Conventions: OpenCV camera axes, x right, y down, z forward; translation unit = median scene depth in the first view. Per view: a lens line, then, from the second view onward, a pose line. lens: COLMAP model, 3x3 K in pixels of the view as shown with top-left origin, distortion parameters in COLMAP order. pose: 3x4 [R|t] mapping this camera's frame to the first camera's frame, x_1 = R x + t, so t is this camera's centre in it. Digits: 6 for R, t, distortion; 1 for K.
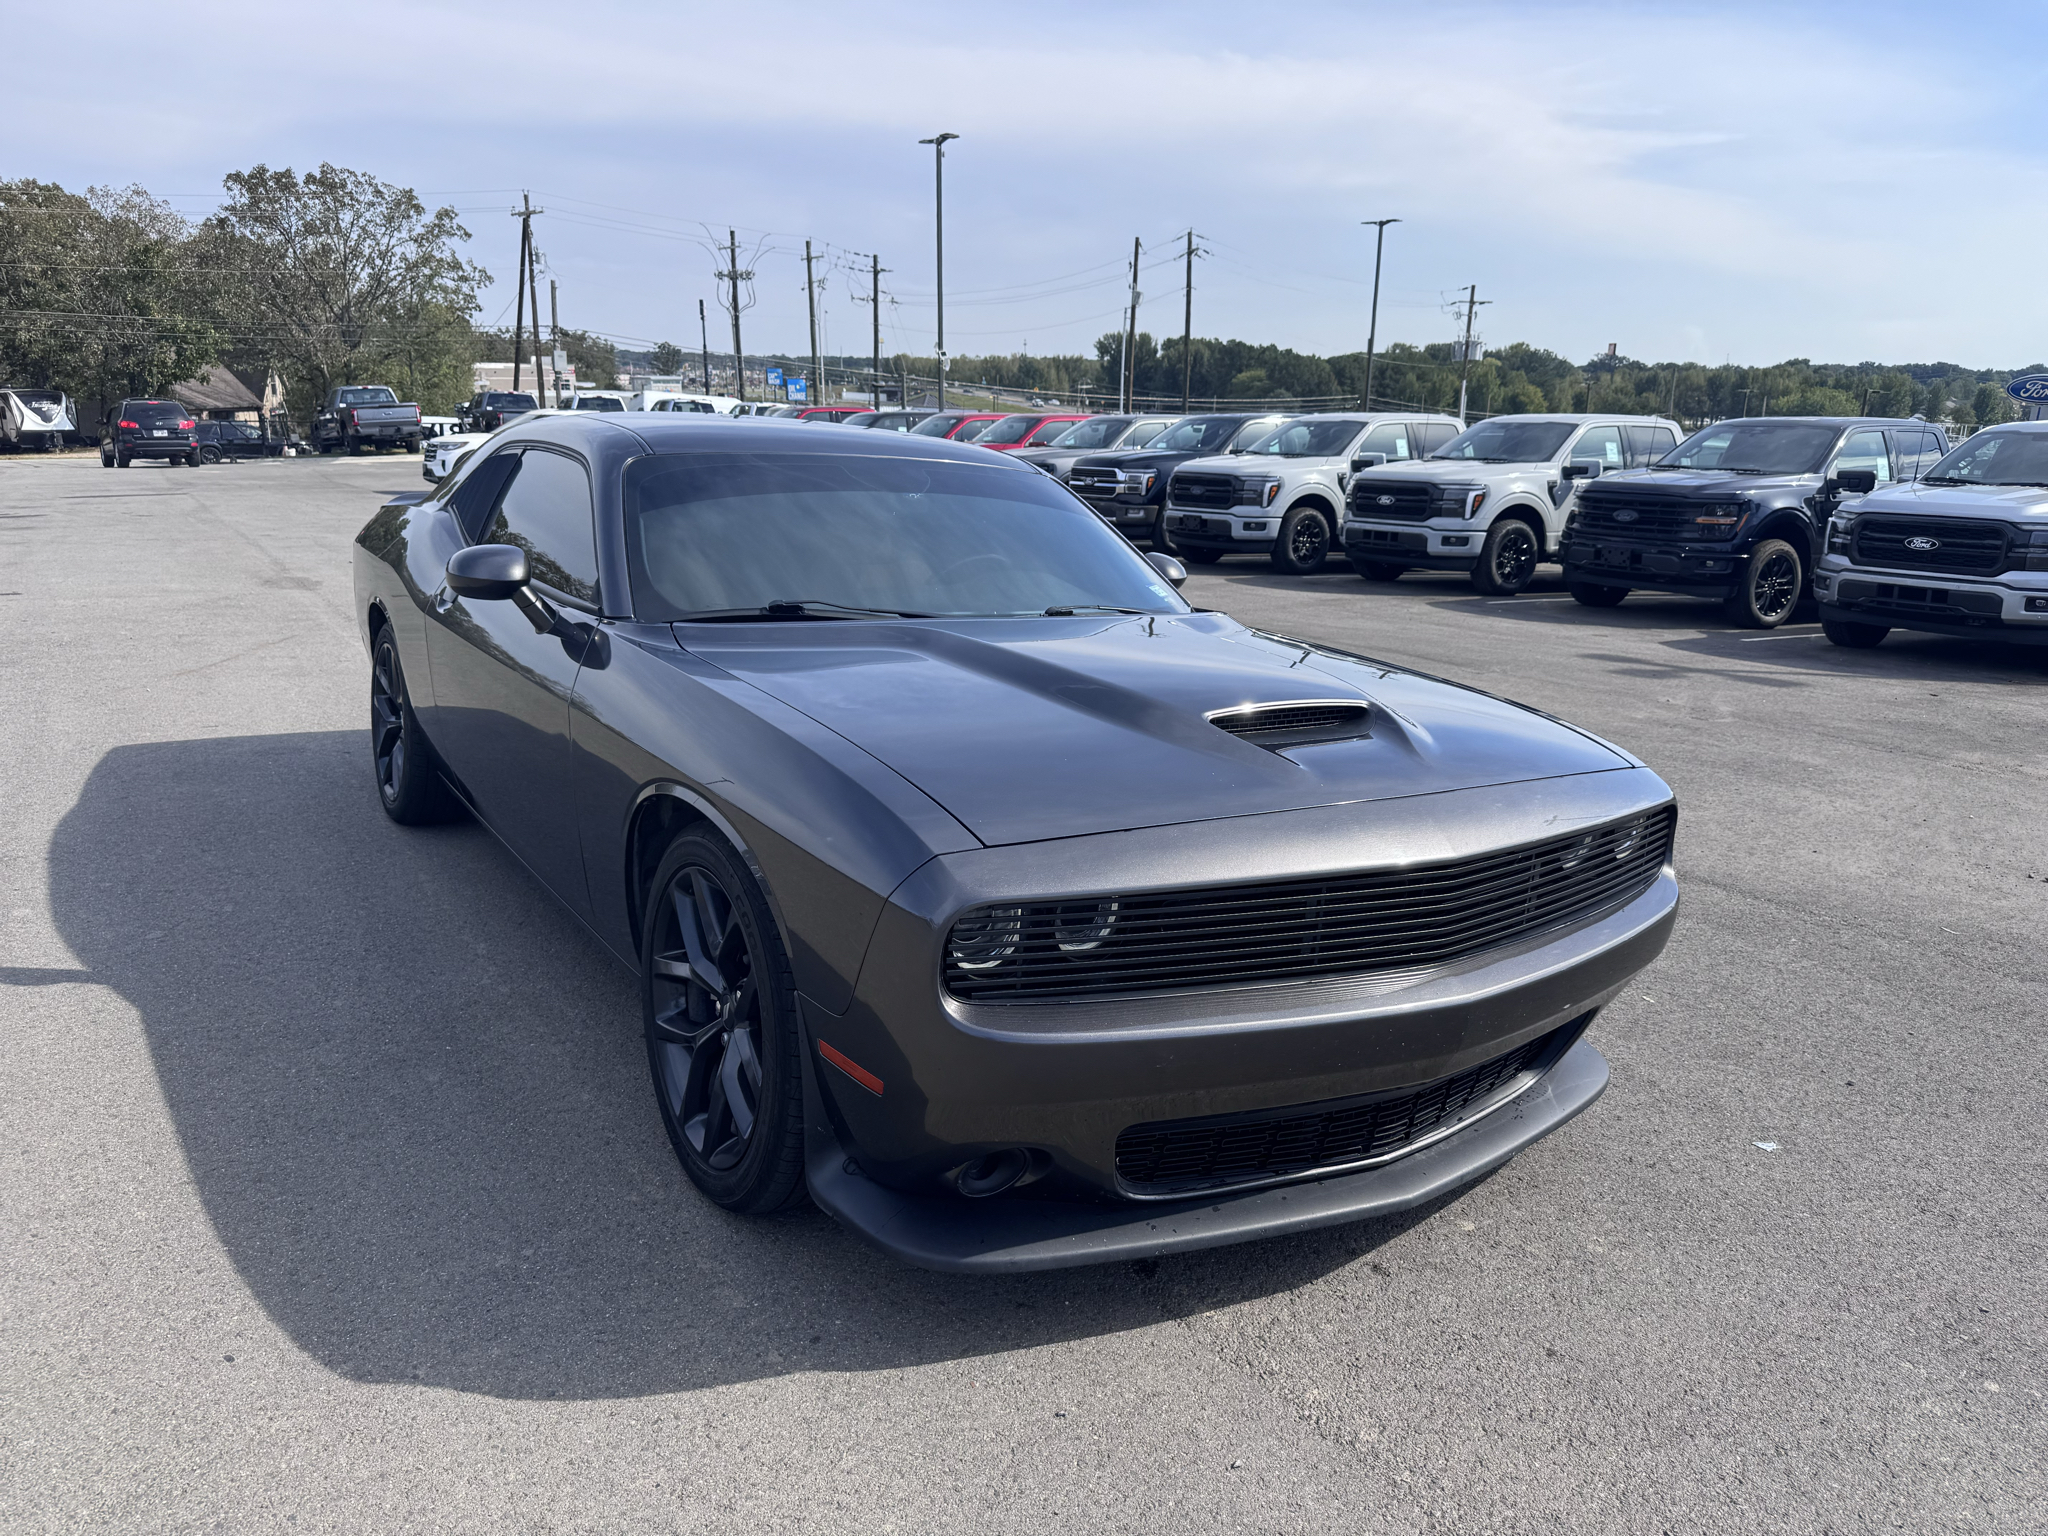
lens RADIAL K [[1550.0, 0, 1024.0], [0, 1550.0, 768.0], [0, 0, 1]] dist [0.050957, -0.072589]
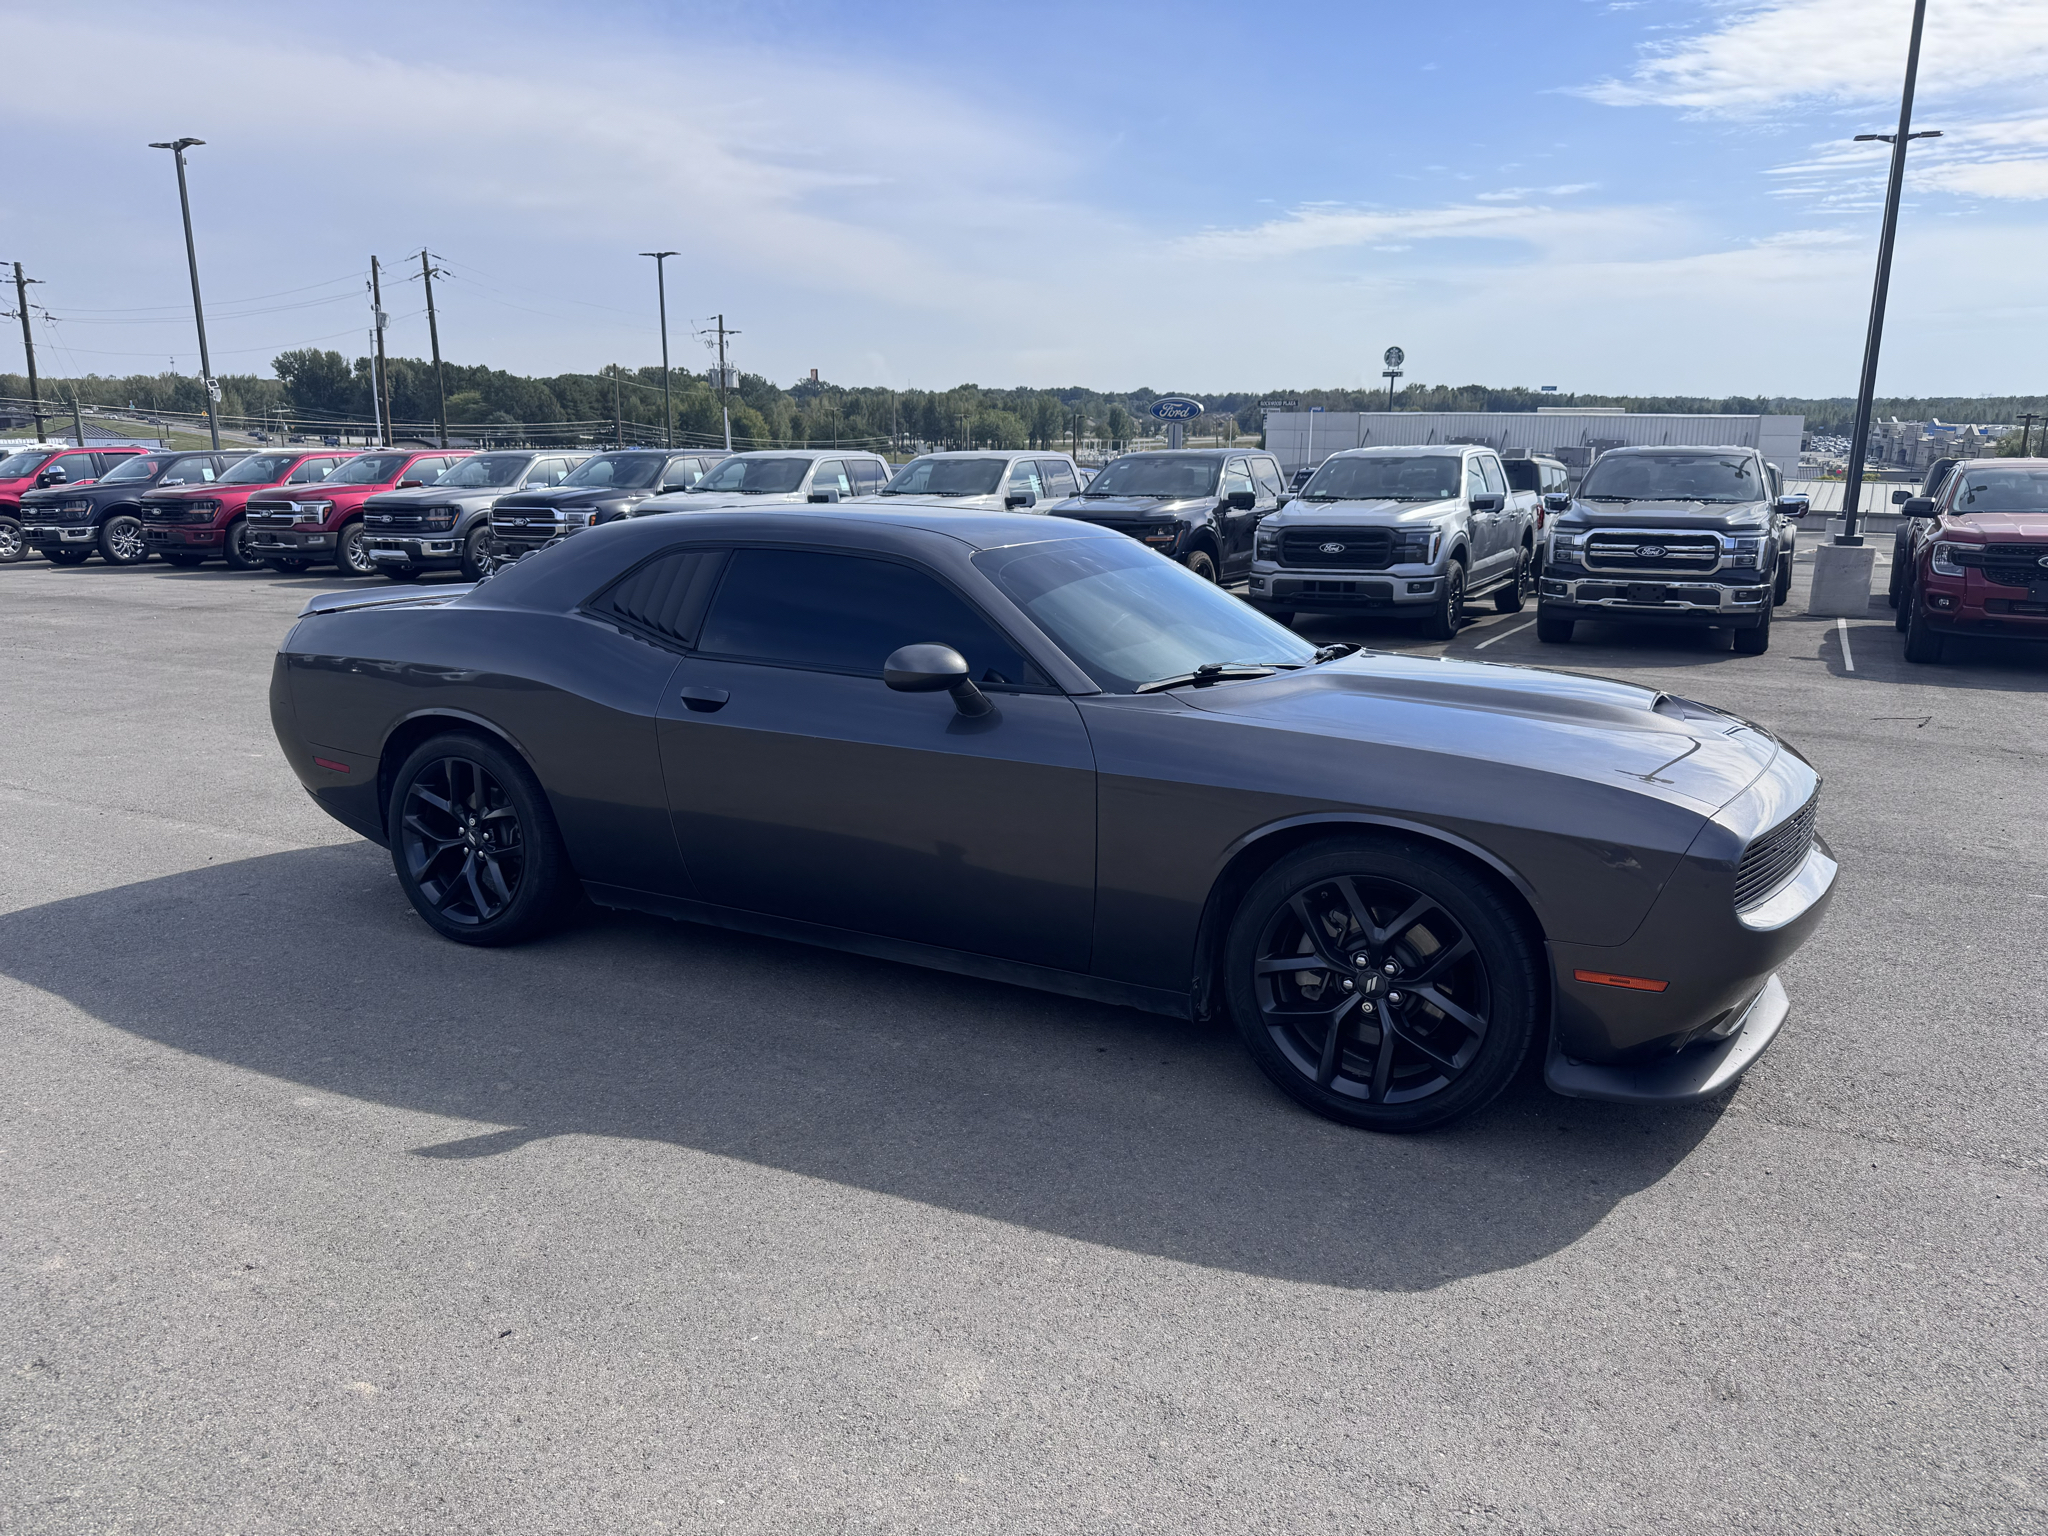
lens RADIAL K [[1544.0, 0, 1024.0], [0, 1544.0, 768.0], [0, 0, 1]] dist [0.184829, -0.327887]
pose [[0.858386, -0.128530, 0.496642, -0.100191], [0.133643, 0.990704, 0.025407, -0.009020], [-0.495291, 0.044564, 0.867583, 0.001172]]
